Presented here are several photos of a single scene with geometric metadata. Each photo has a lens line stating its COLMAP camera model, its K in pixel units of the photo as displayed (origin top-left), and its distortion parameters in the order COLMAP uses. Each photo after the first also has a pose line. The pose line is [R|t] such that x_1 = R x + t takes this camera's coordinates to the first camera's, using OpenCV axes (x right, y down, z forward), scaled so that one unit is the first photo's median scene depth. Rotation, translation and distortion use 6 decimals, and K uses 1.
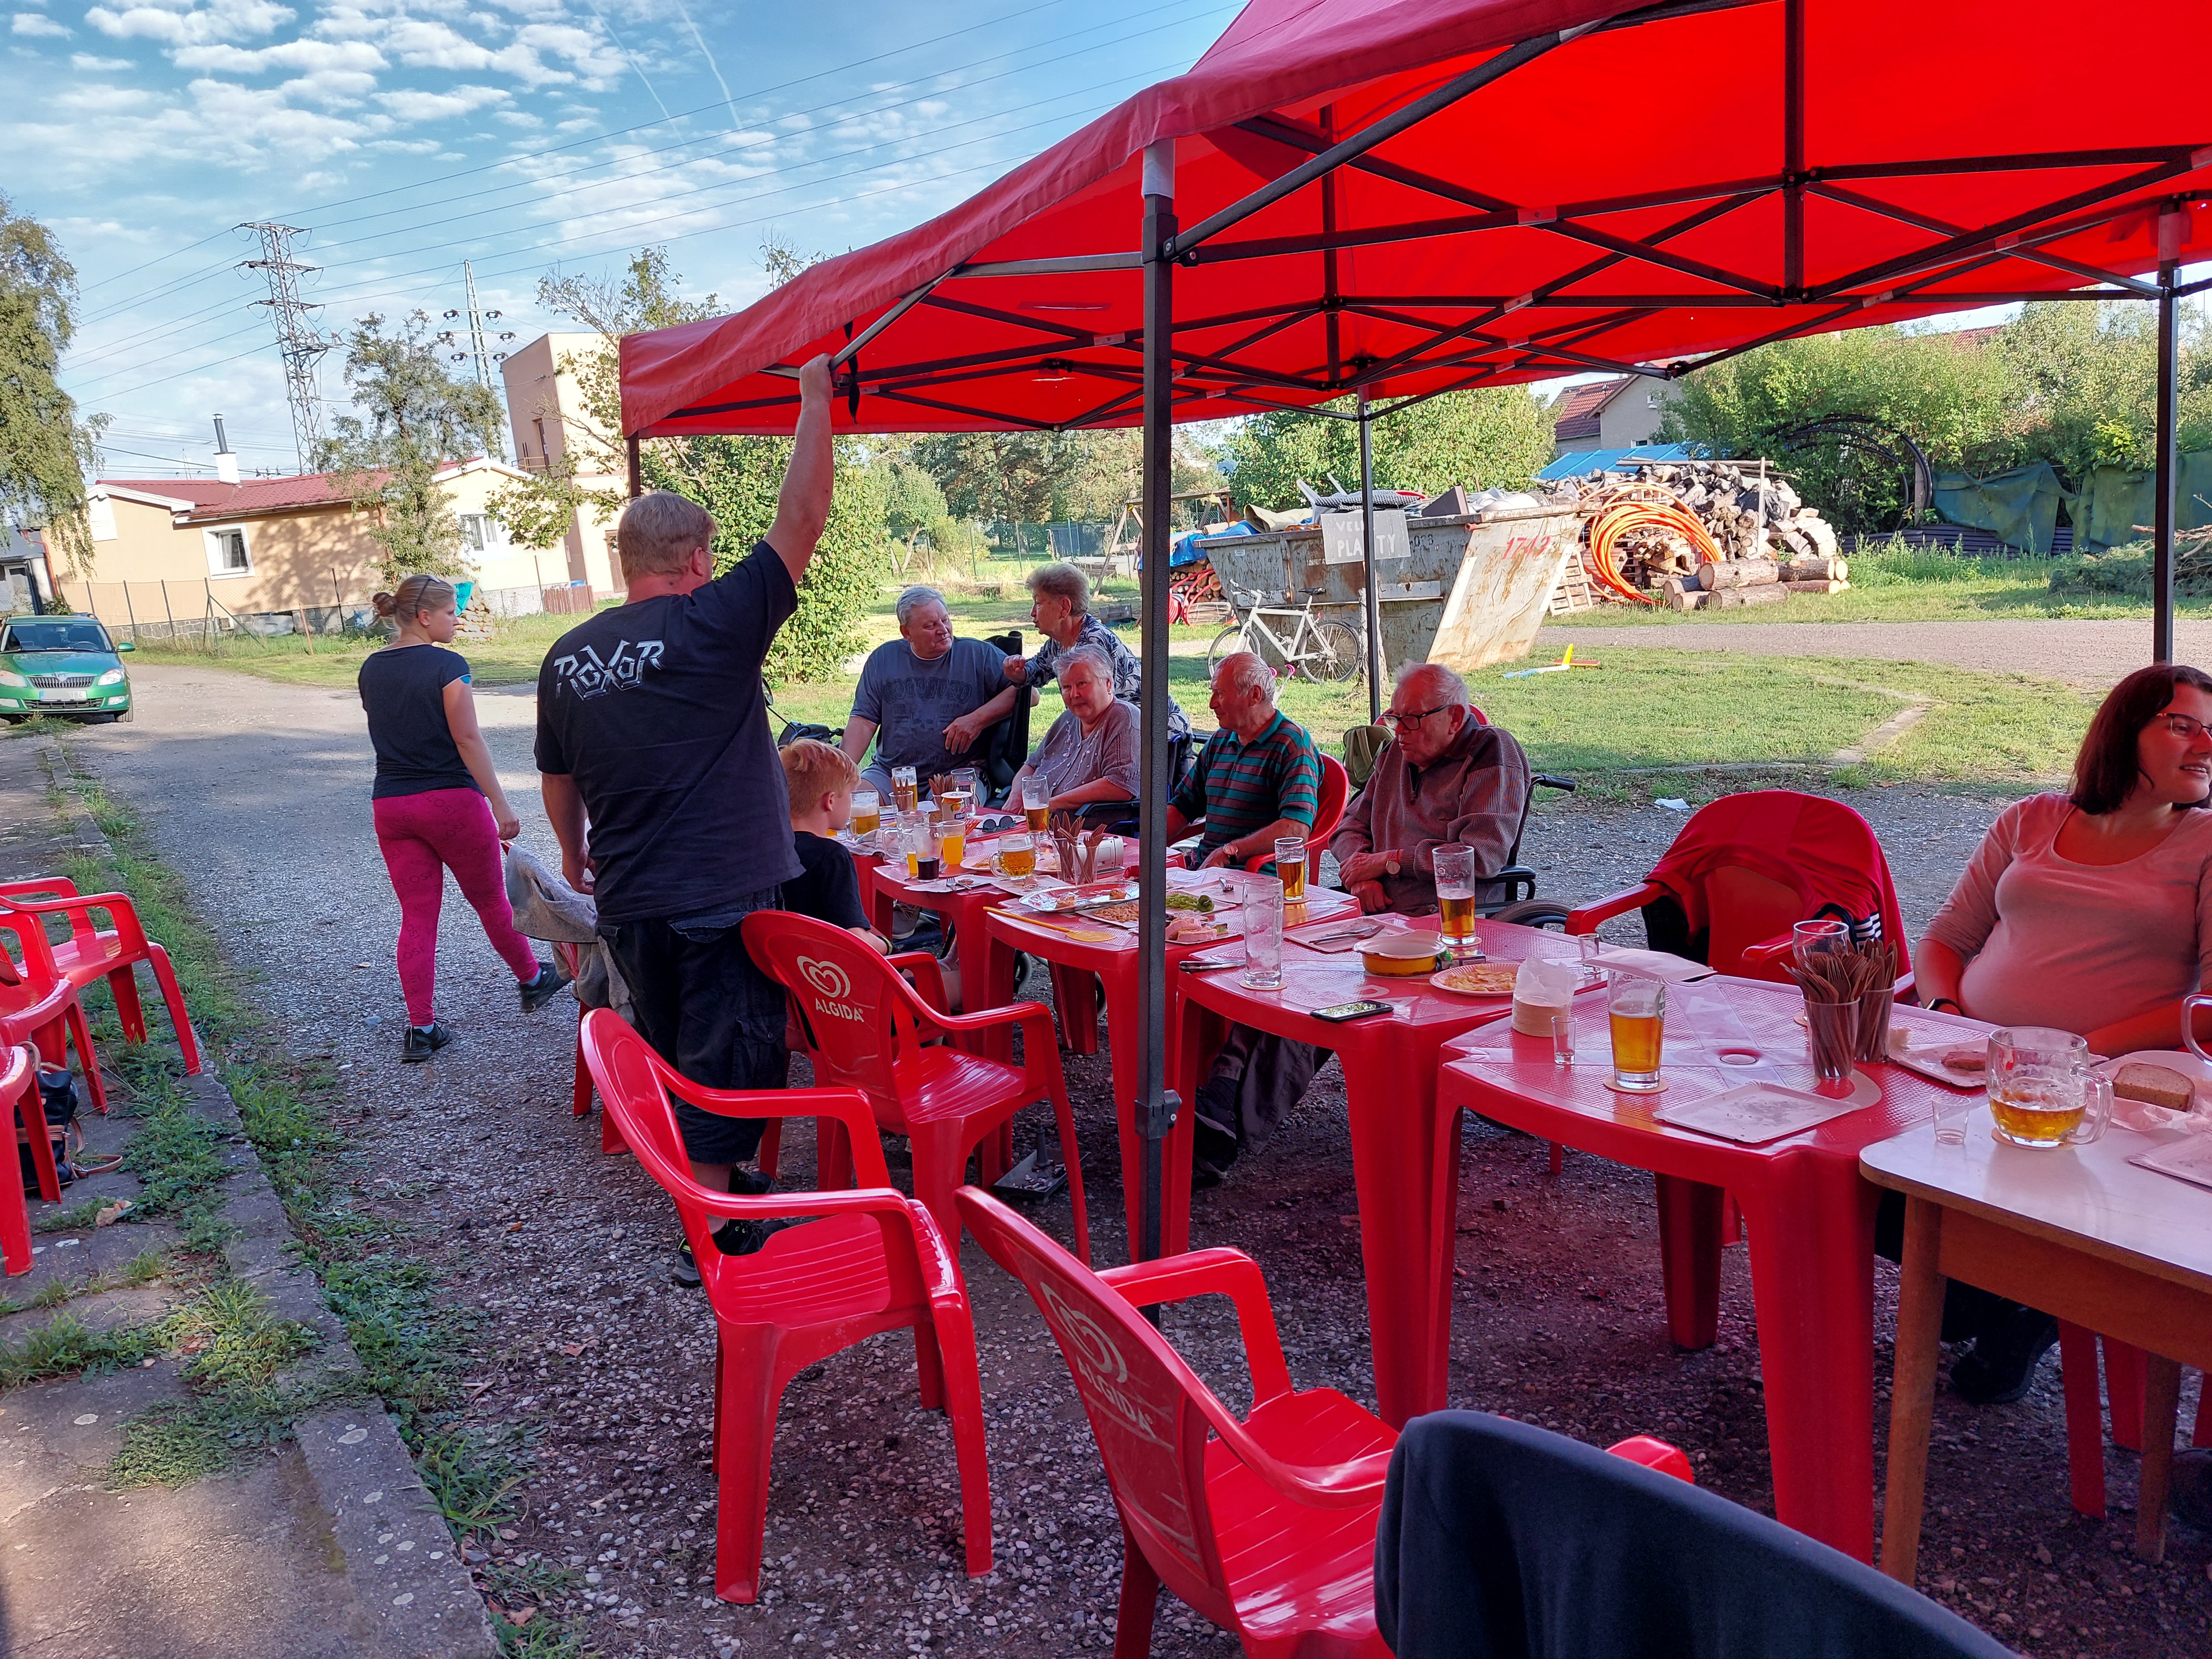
lens RADIAL K [[1578.1, 0, 1086.2], [0, 1578.1, 805.1], [0, 0, 1]] dist [0.100426, -0.136454]
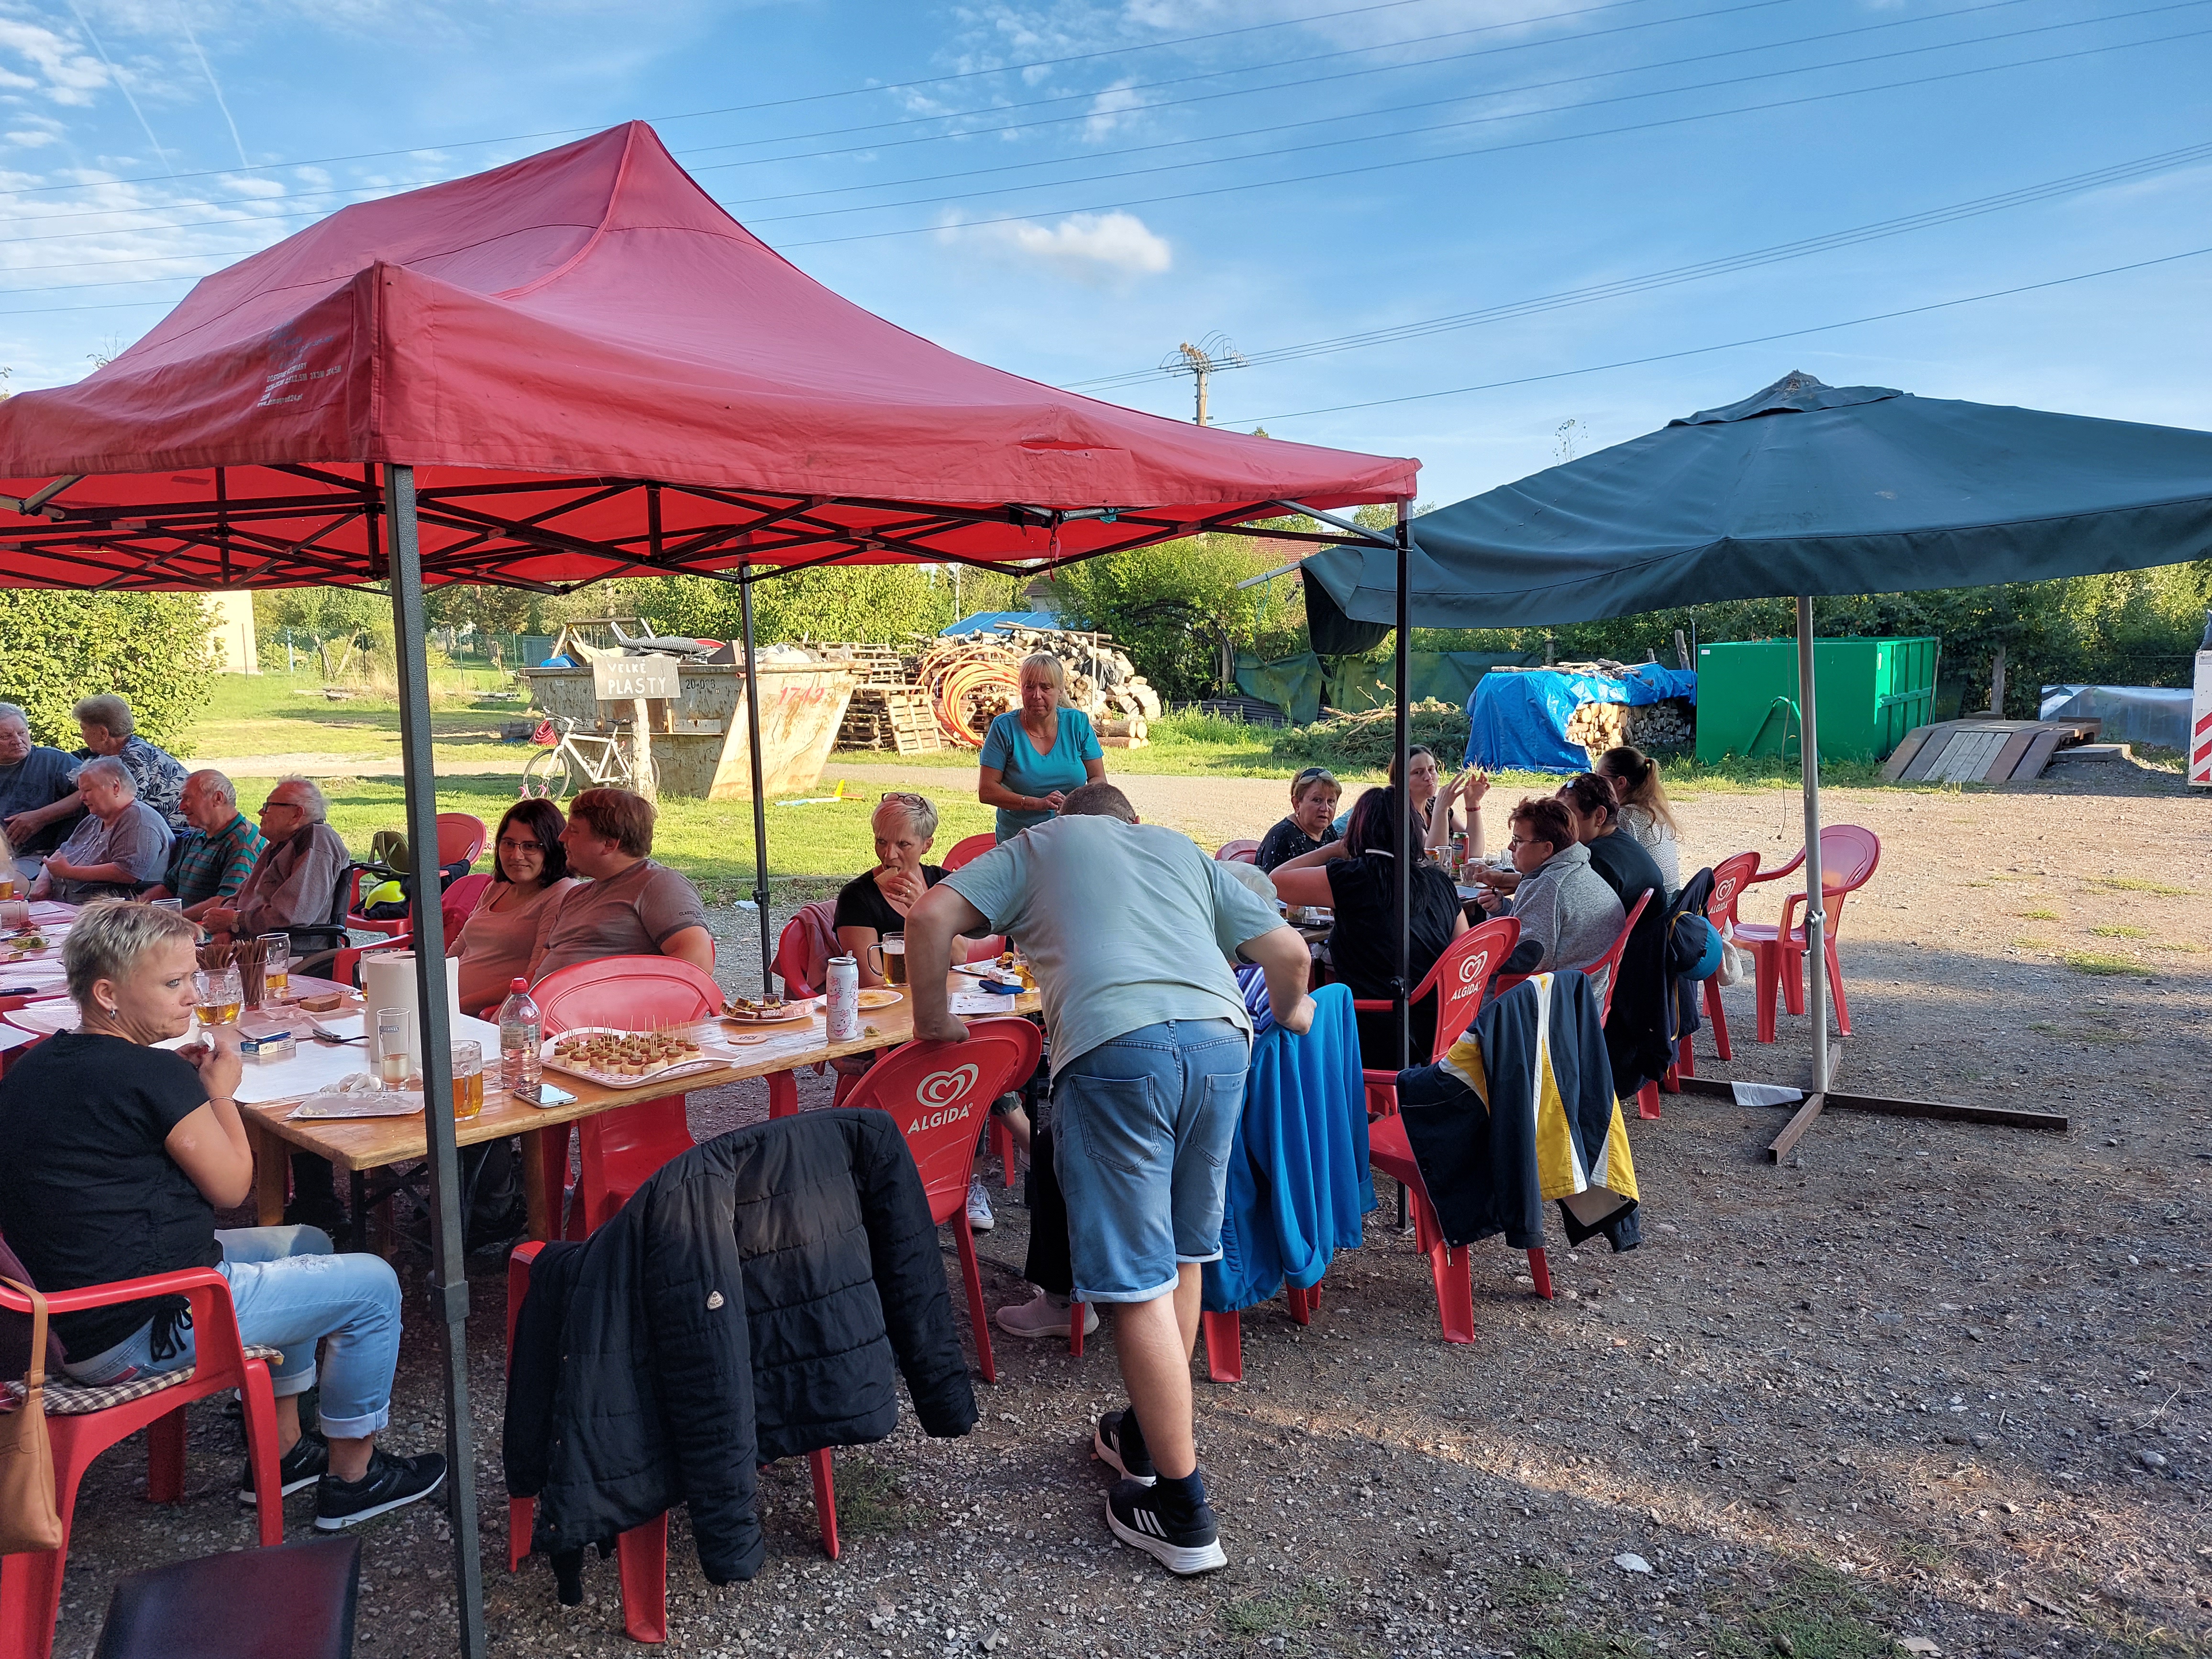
lens RADIAL K [[1563.3, 0, 1090.1], [0, 1563.3, 831.4], [0, 0, 1]] dist [0.081026, -0.109895]
pose [[0.952479, 0.032397, 0.302876, 0.072954], [-0.013150, 0.997774, -0.065375, 0.005987], [-0.304320, 0.058286, 0.950785, -0.088921]]
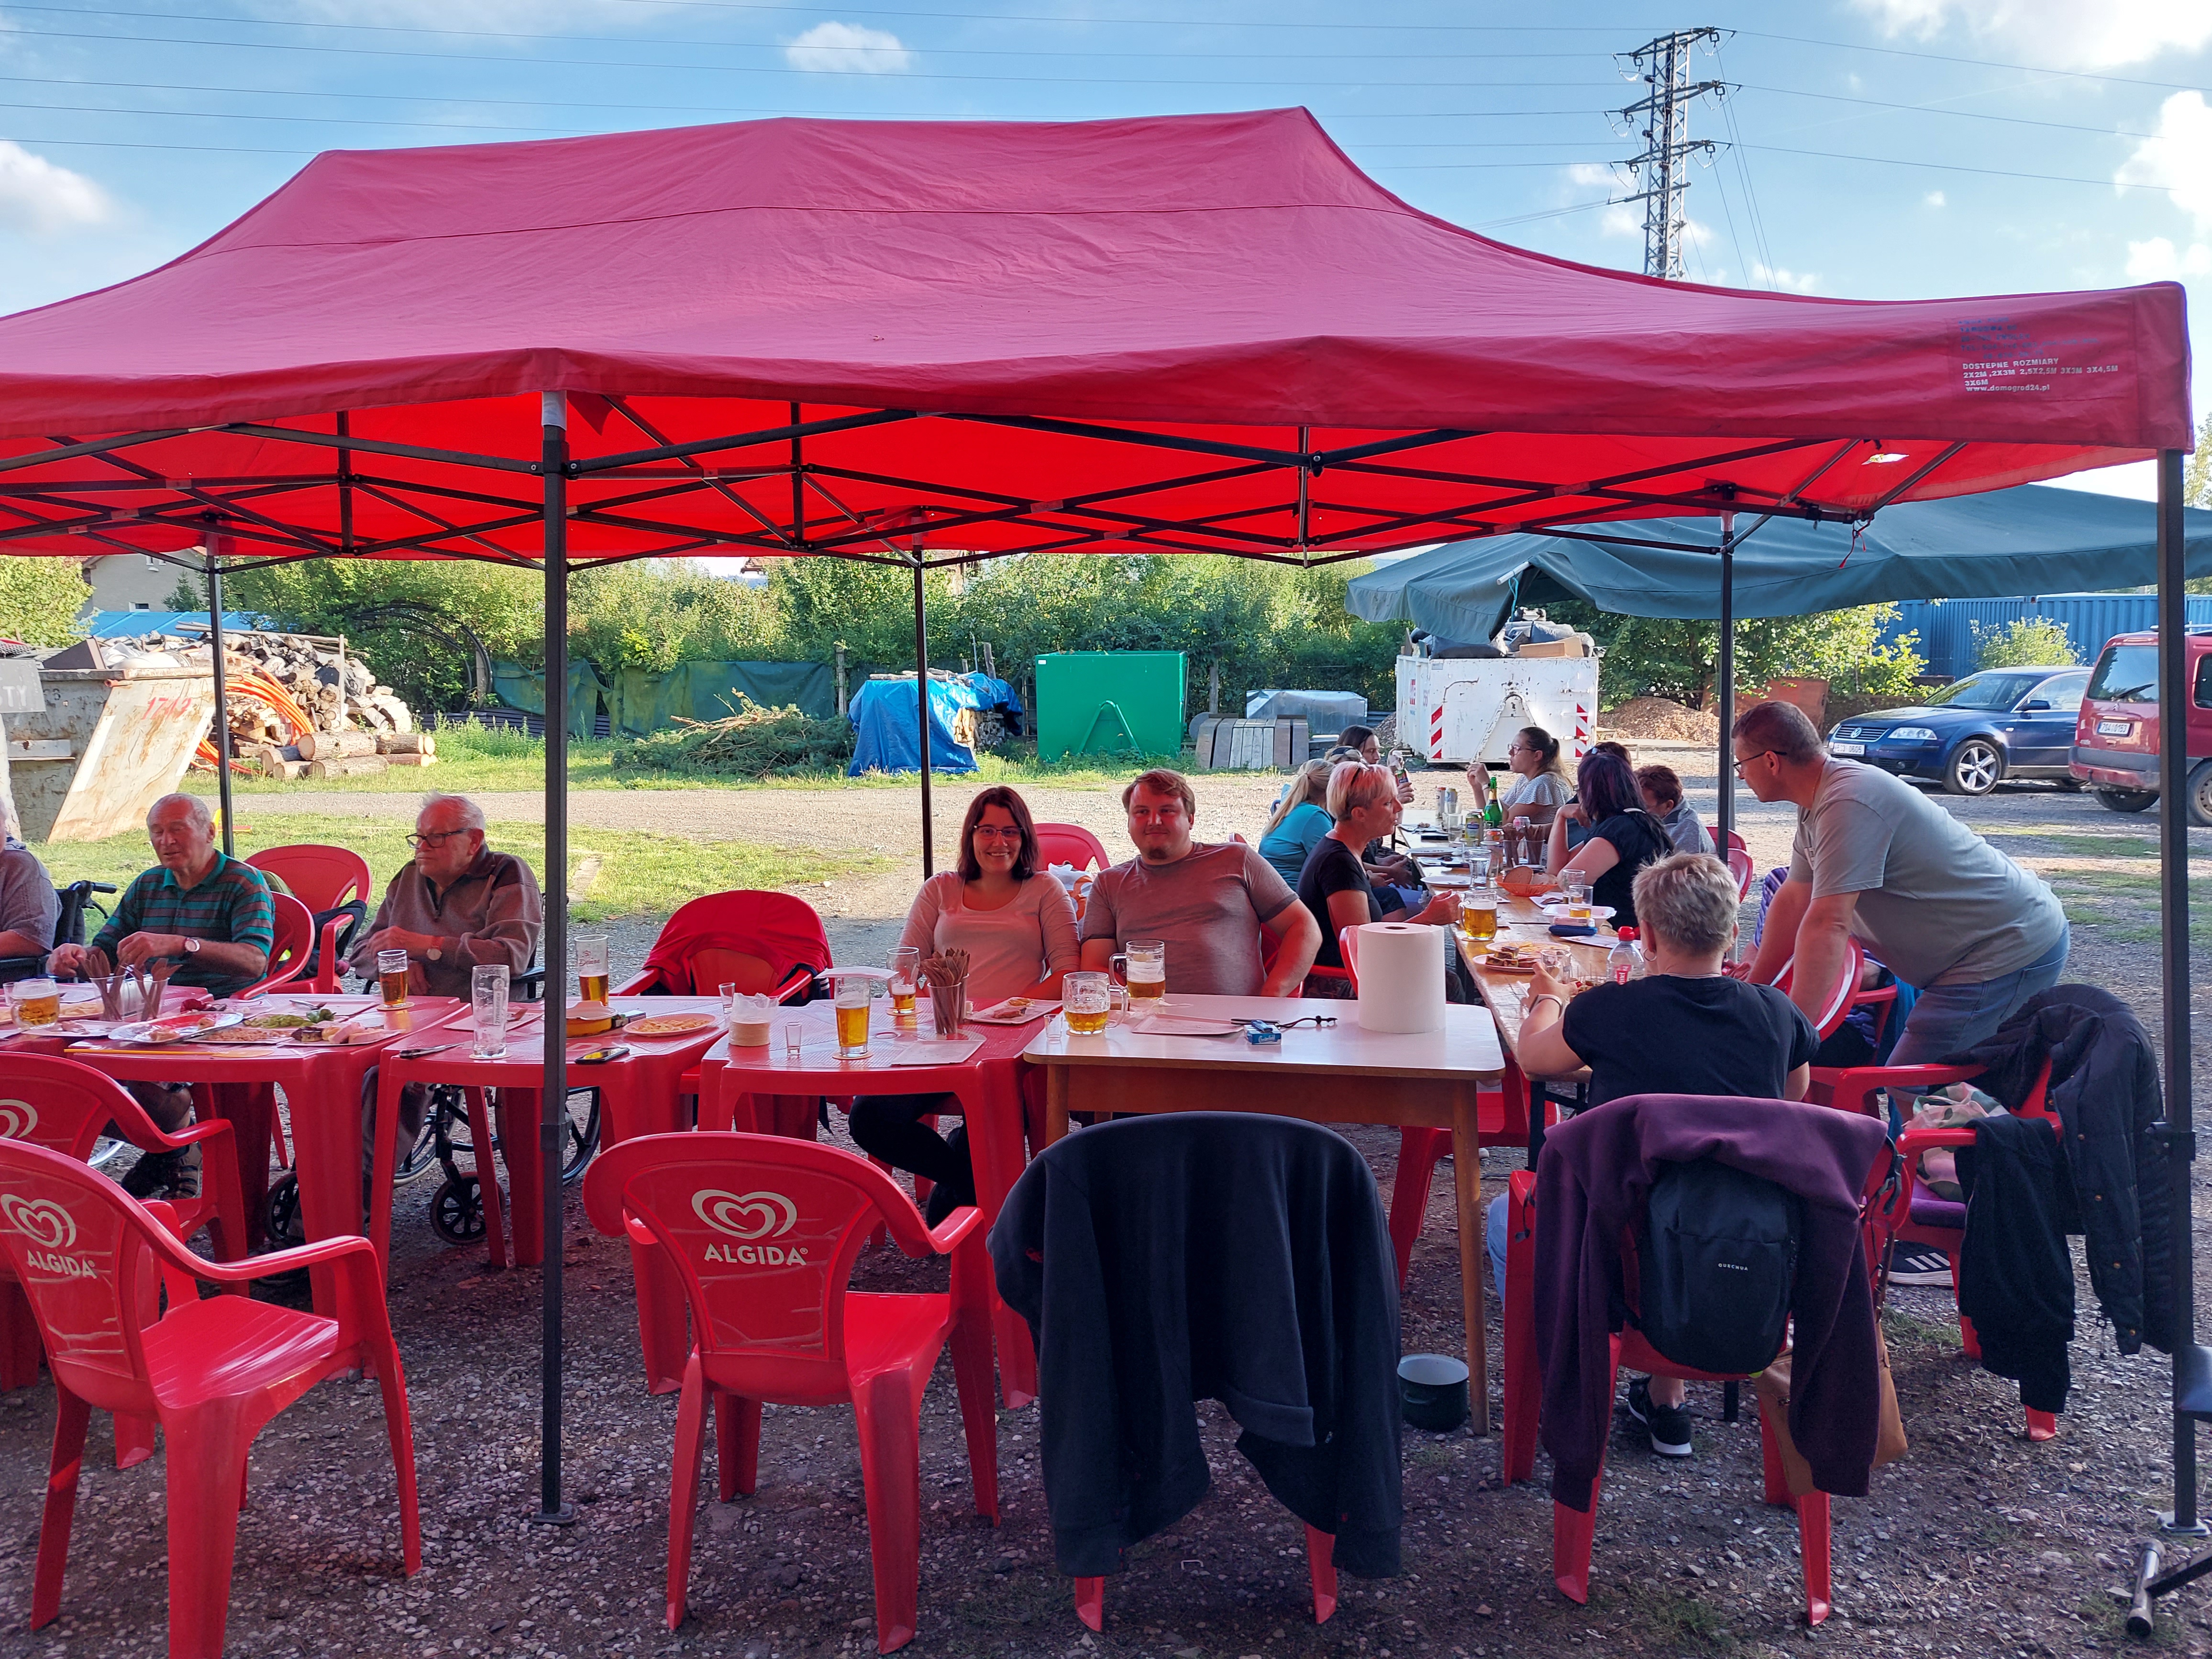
lens RADIAL K [[1578.1, 0, 1086.2], [0, 1578.1, 805.1], [0, 0, 1]] dist [0.100426, -0.136454]
pose [[0.645482, -0.001114, 0.763774, -0.056153], [0.085144, 0.993871, -0.070508, 0.005417], [-0.759015, 0.110543, 0.641621, -0.013435]]
